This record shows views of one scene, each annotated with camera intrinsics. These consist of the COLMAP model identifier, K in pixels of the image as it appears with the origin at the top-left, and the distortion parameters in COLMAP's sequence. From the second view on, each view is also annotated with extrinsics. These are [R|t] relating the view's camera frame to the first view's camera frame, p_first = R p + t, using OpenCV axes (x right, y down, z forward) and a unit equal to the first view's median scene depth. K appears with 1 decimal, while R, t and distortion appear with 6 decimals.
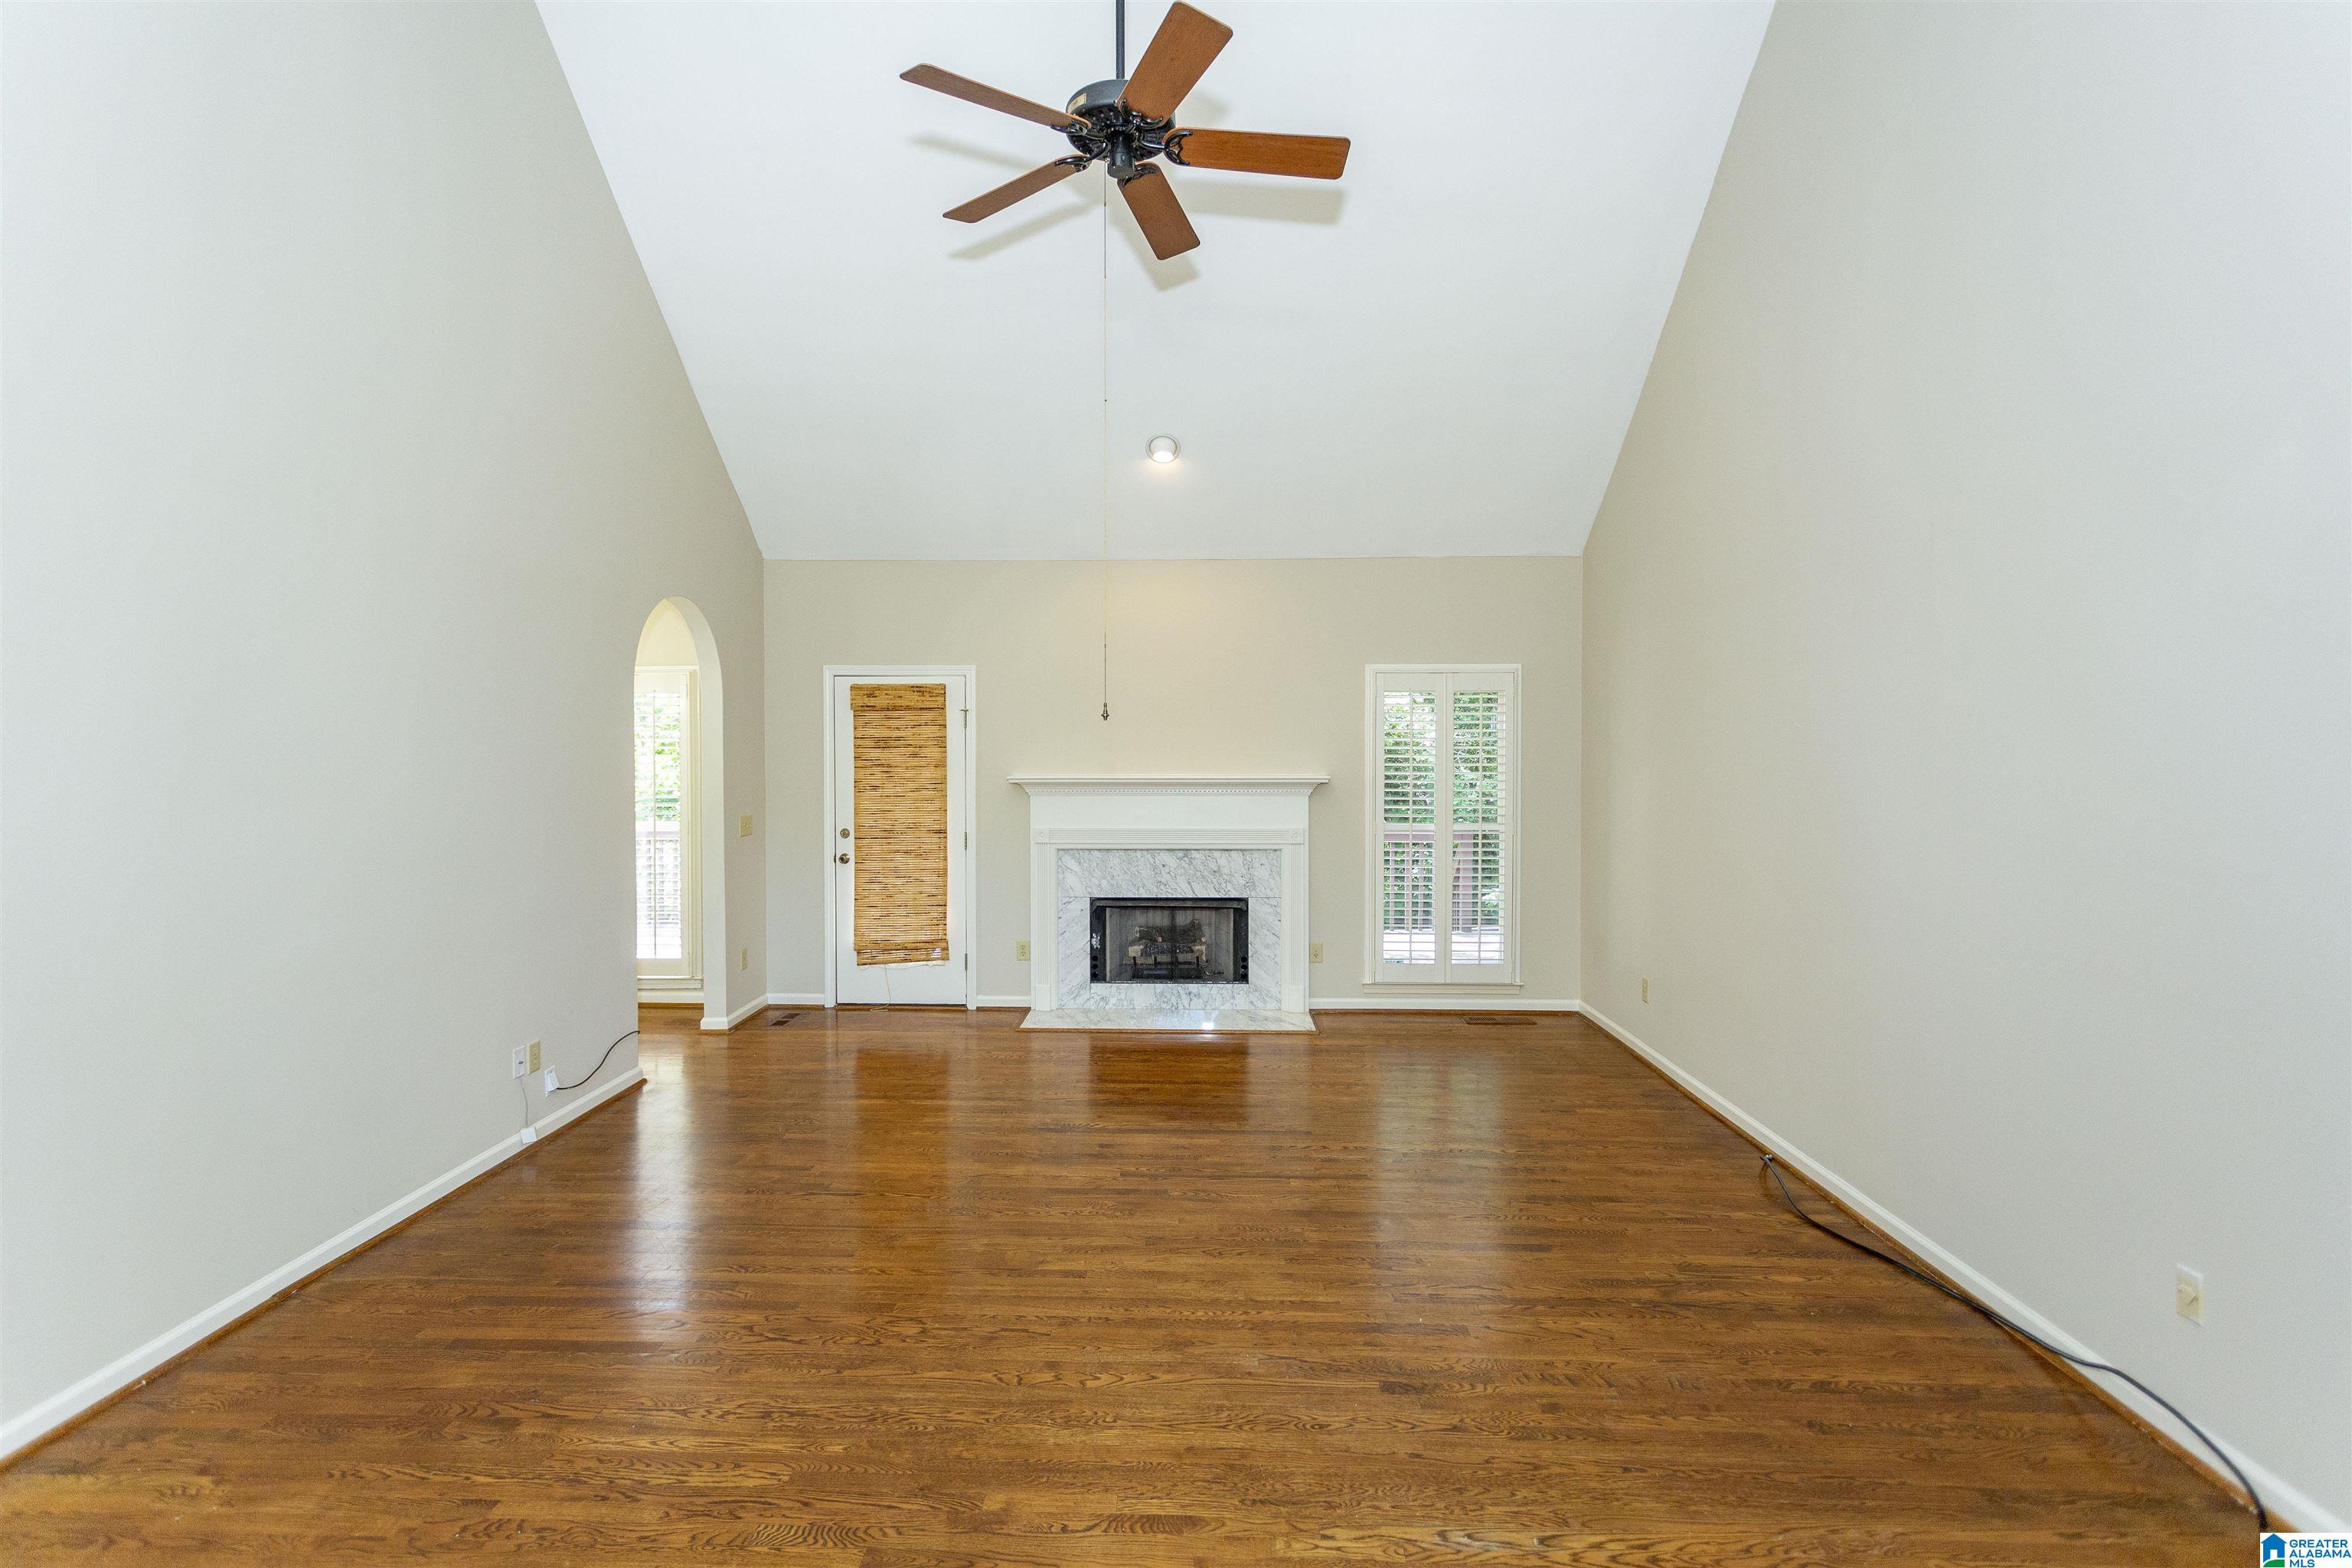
lens RADIAL K [[1110.3, 0, 1176.0], [0, 1110.3, 784.0], [0, 0, 1]] dist [0.001989, 0.000290]
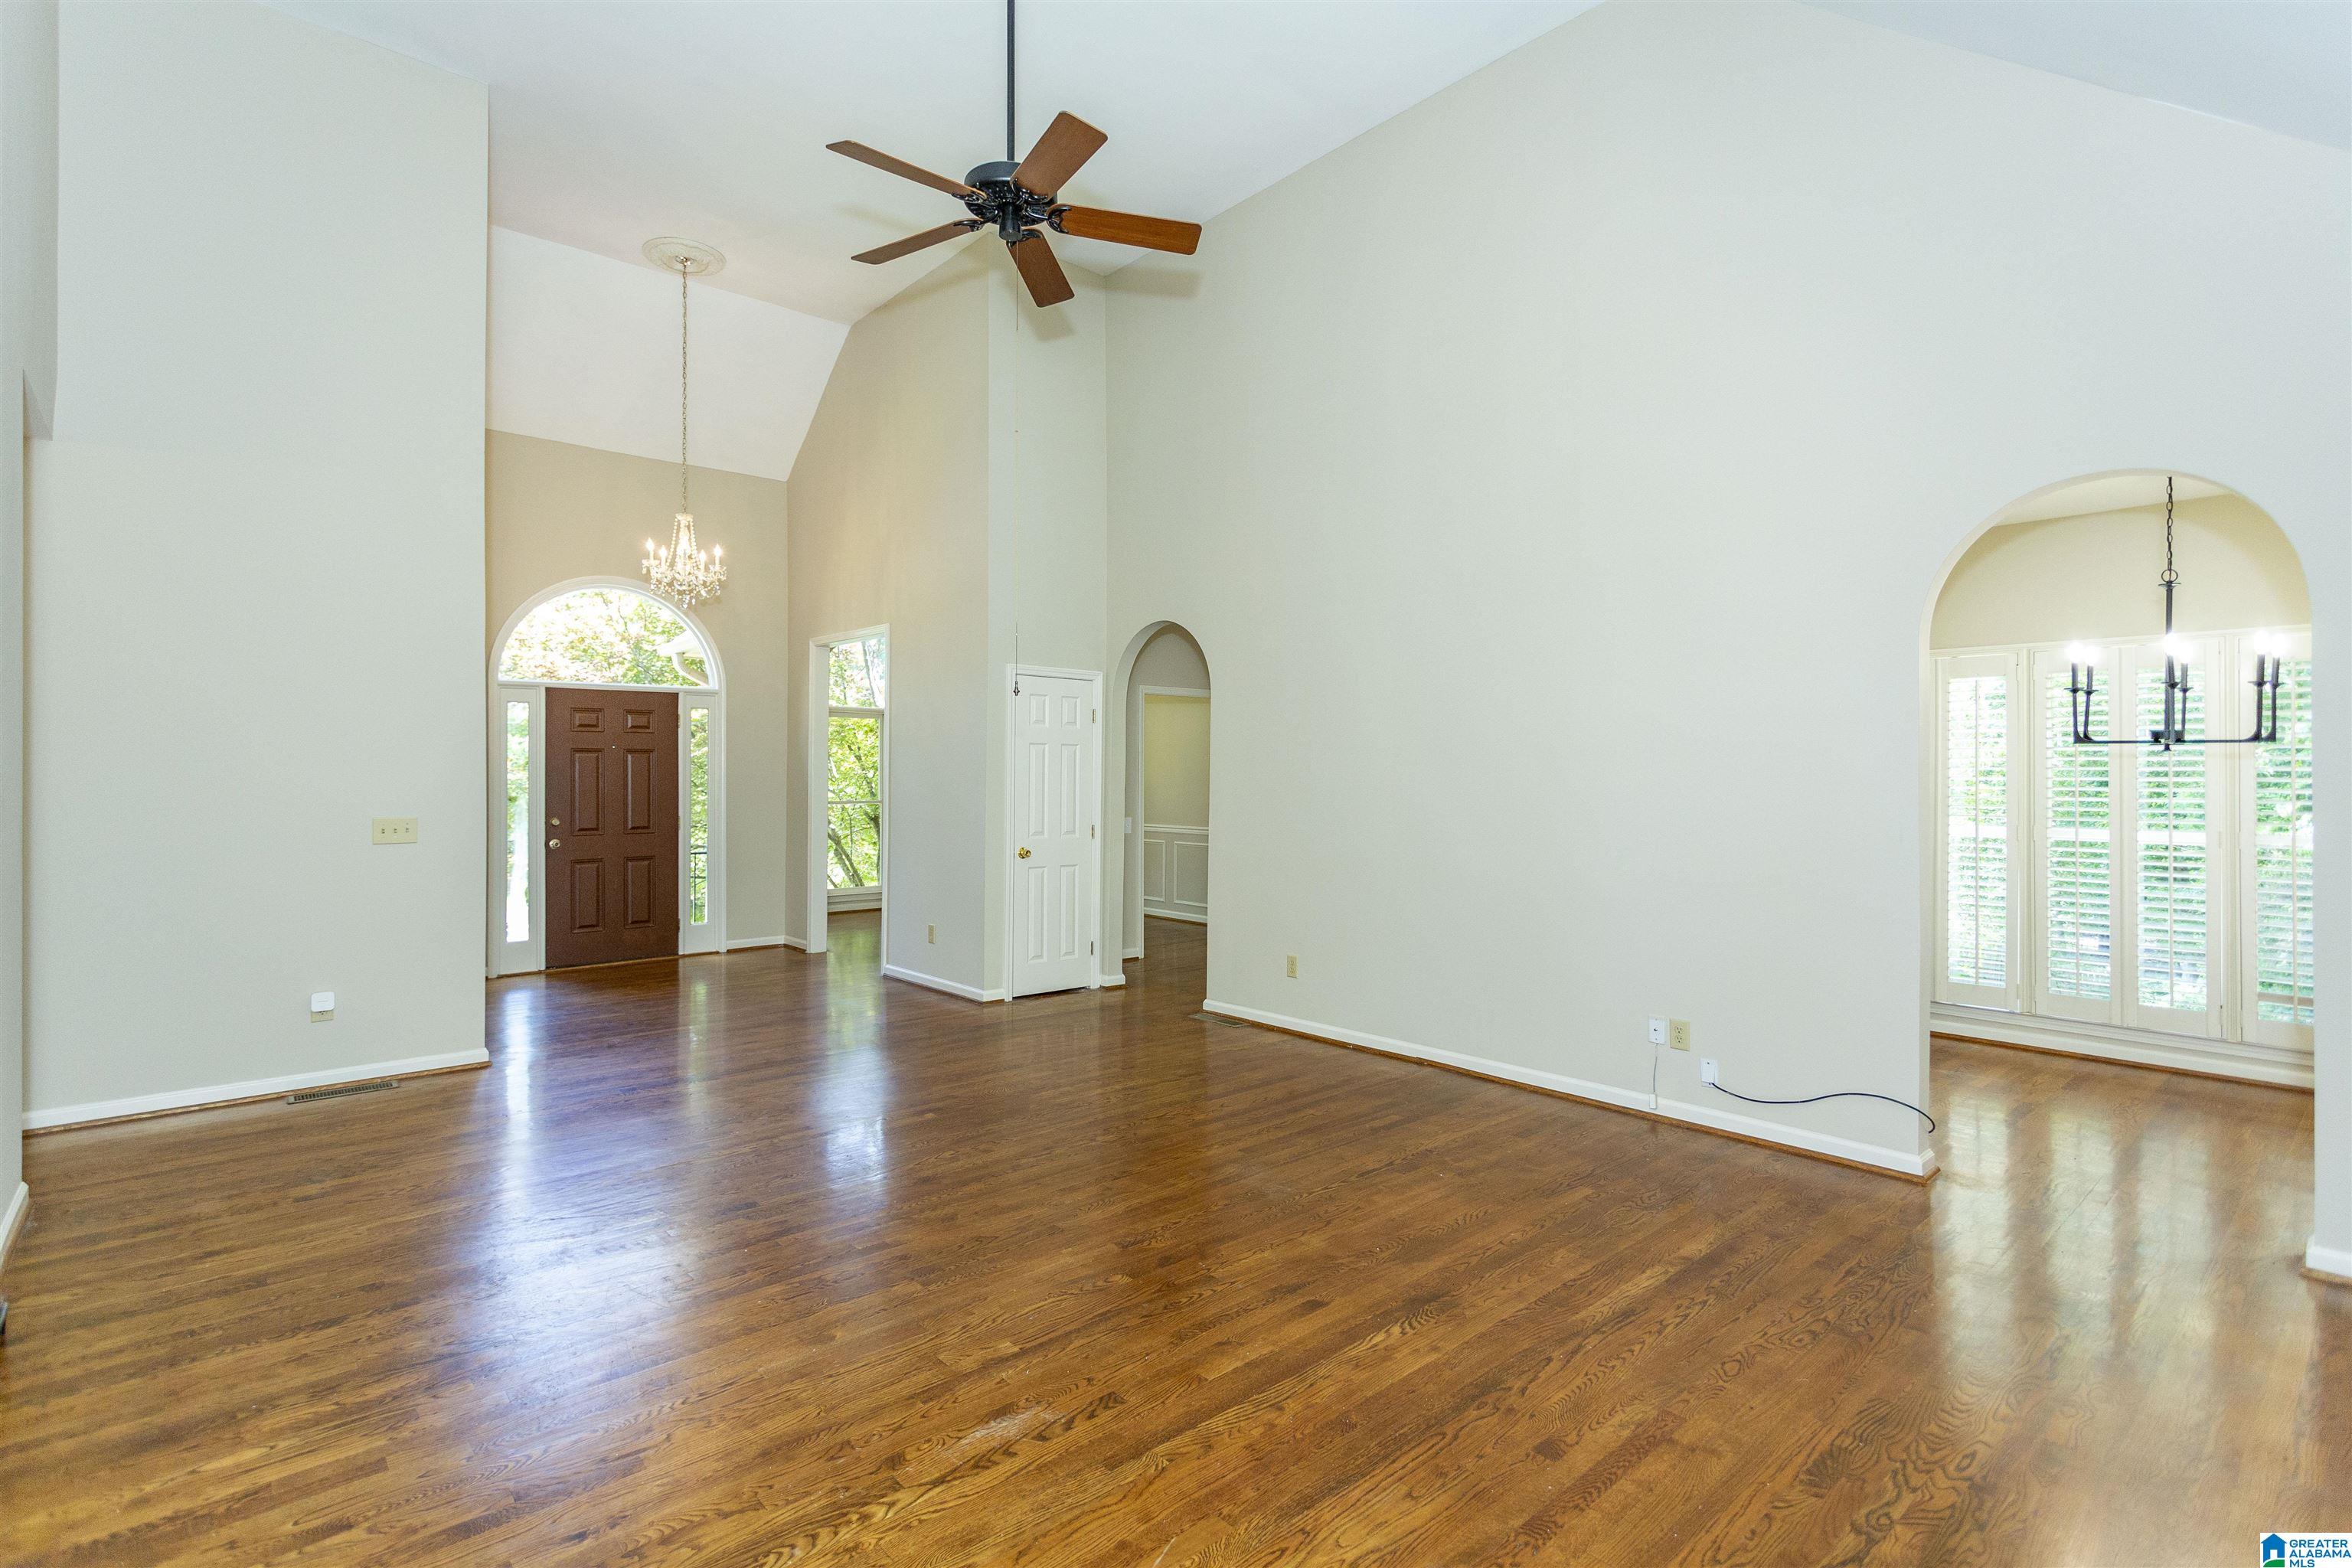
lens RADIAL K [[1110.3, 0, 1176.0], [0, 1110.3, 784.0], [0, 0, 1]] dist [0.001989, 0.000290]
pose [[-0.728879, 0.003980, -0.684631, 0.296361], [-0.022687, 0.999294, 0.029963, -0.001219], [0.684266, 0.037372, -0.728274, 0.936368]]
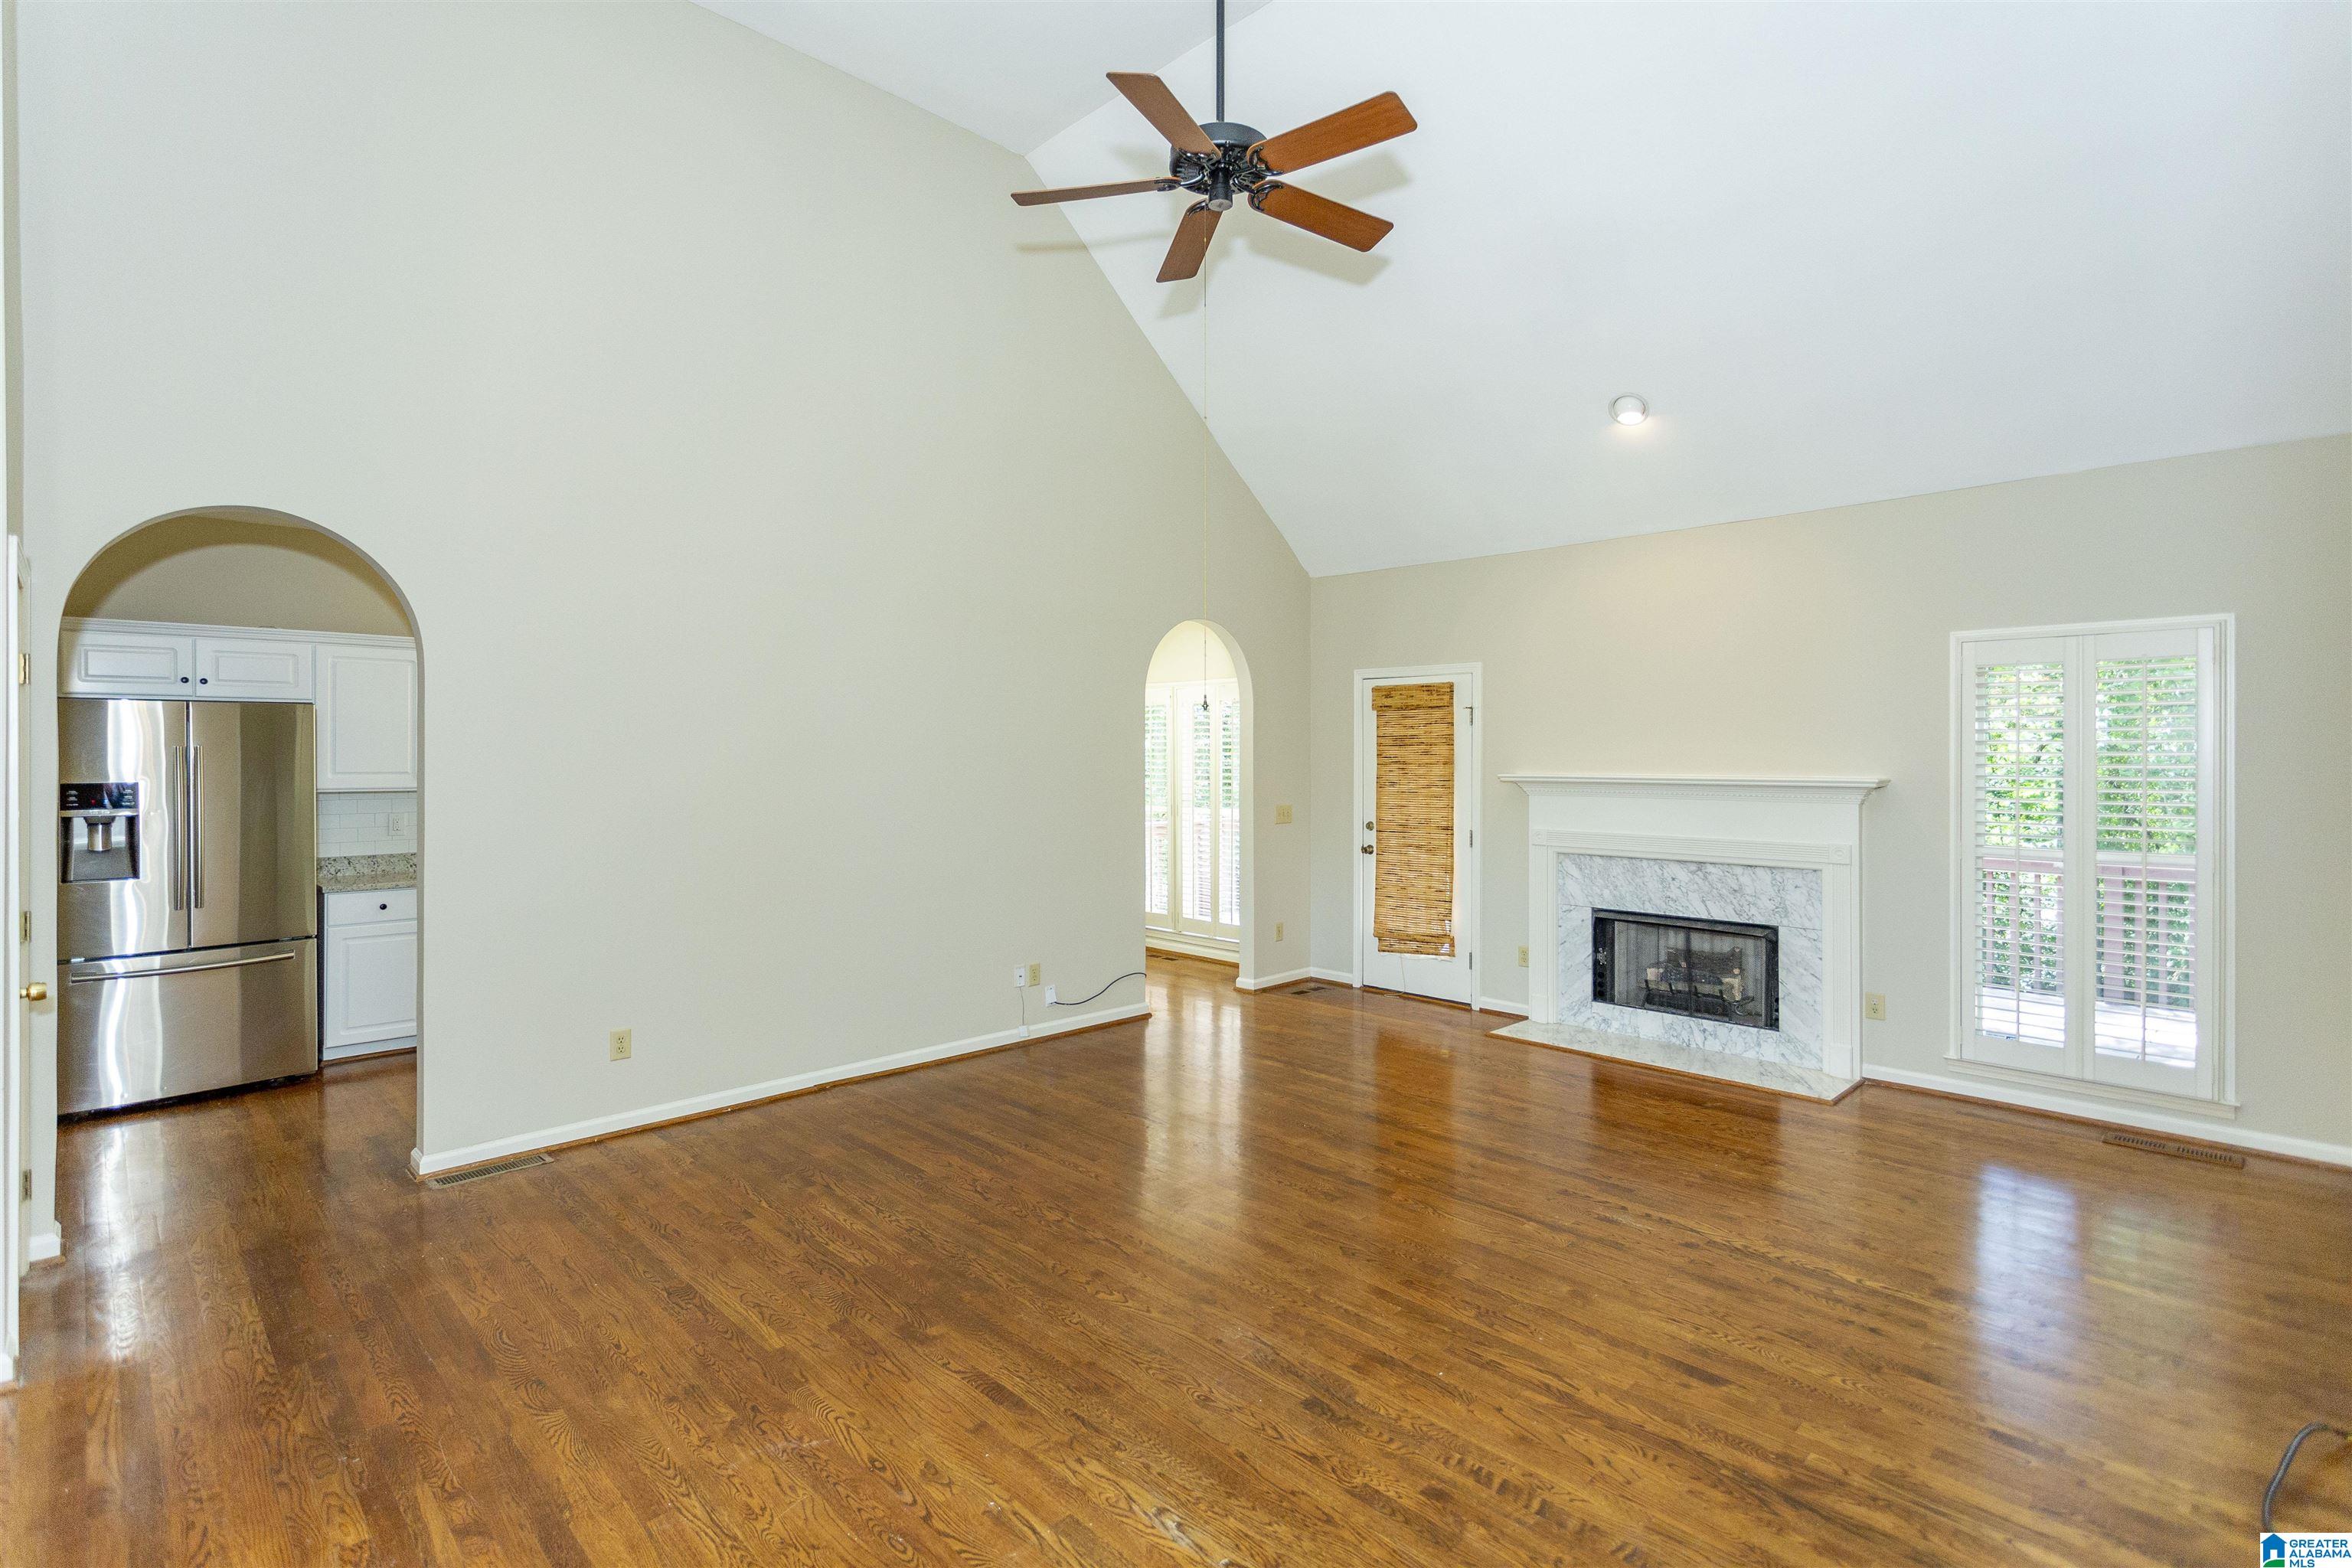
lens RADIAL K [[1122.0, 0, 1168.2], [0, 1122.0, 771.1], [0, 0, 1]] dist [0.001505, 0.001154]
pose [[0.720296, 0.010973, -0.693580, 0.313539], [-0.023583, 0.999684, -0.008676, 0.005750], [0.693266, 0.022606, 0.720328, 0.086981]]
